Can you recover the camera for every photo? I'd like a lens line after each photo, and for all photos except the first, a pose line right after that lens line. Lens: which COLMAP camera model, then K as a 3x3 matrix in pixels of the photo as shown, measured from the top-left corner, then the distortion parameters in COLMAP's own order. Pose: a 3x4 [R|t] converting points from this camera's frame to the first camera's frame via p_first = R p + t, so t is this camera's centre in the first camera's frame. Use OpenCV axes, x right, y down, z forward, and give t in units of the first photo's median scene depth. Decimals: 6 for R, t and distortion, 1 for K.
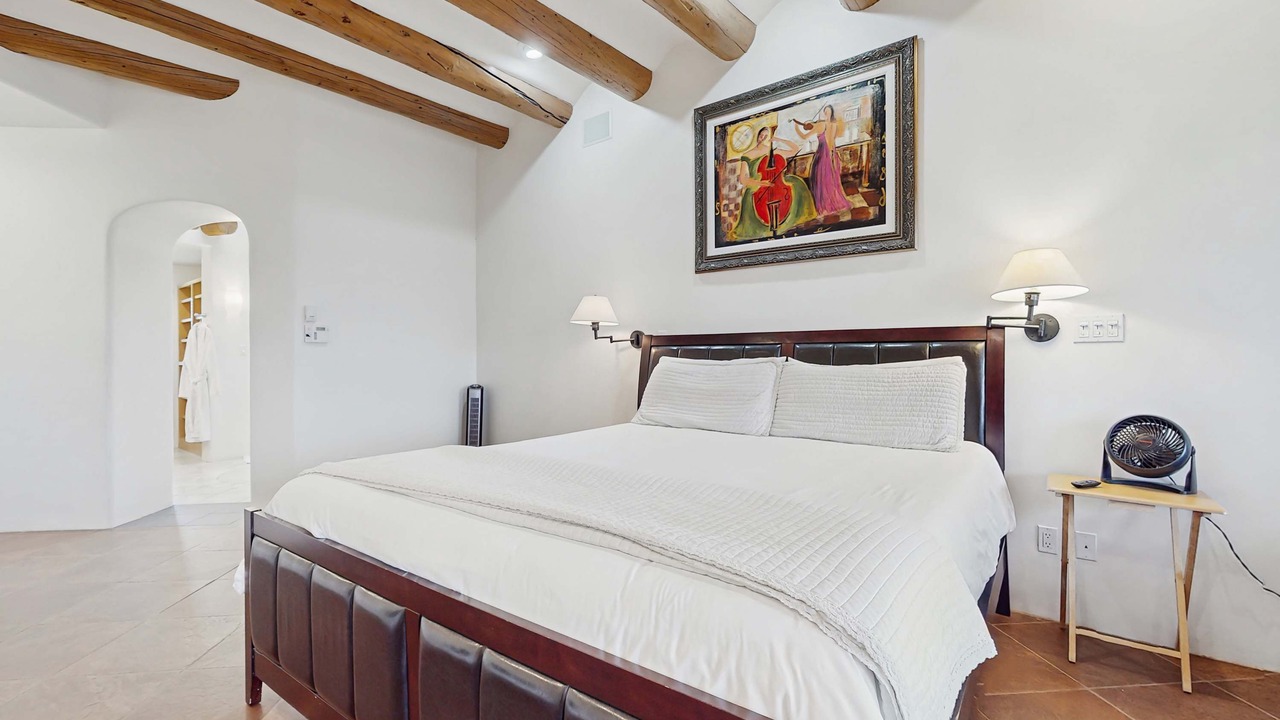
lens RADIAL K [[554.9, 0, 640.0], [0, 554.9, 360.0], [0, 0, 1]] dist [-0.000192, -0.000403]
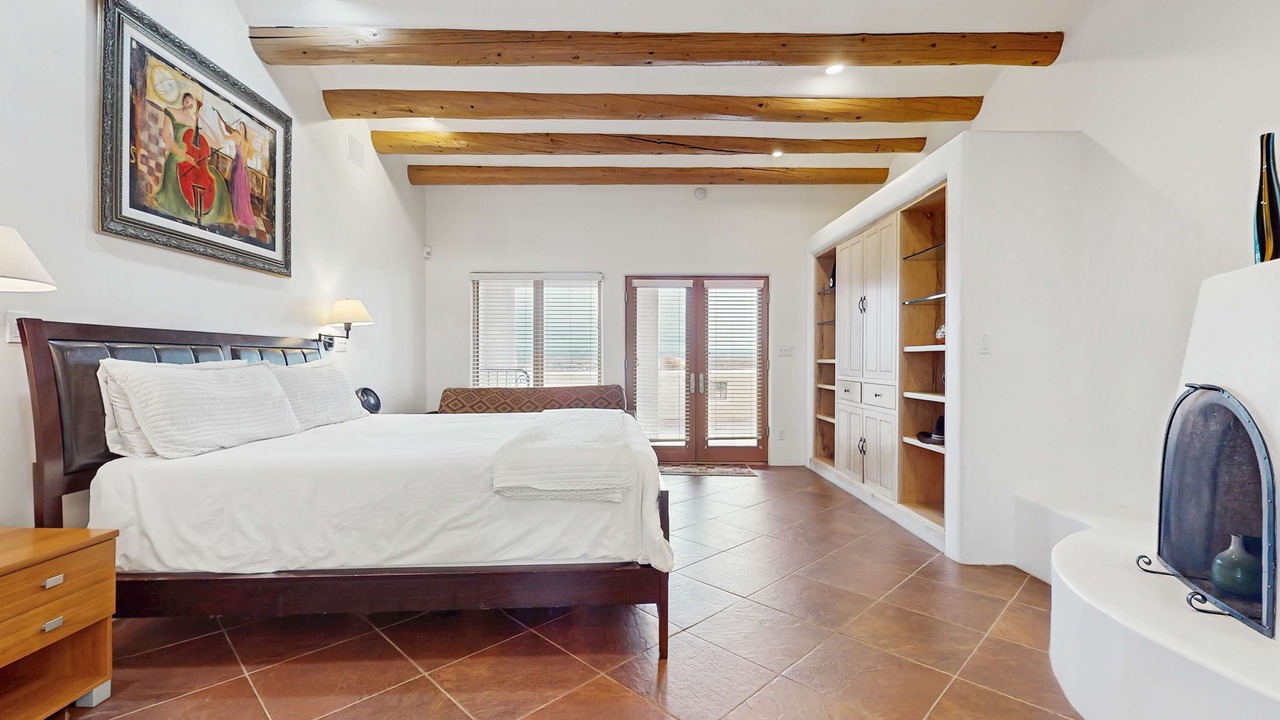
lens RADIAL K [[554.9, 0, 640.0], [0, 554.9, 360.0], [0, 0, 1]] dist [-0.000192, -0.000403]
pose [[-0.644153, -0.012265, 0.764798, -0.915726], [-0.014177, 0.999891, 0.004095, -0.017830], [-0.764765, -0.008204, -0.644257, 1.038337]]
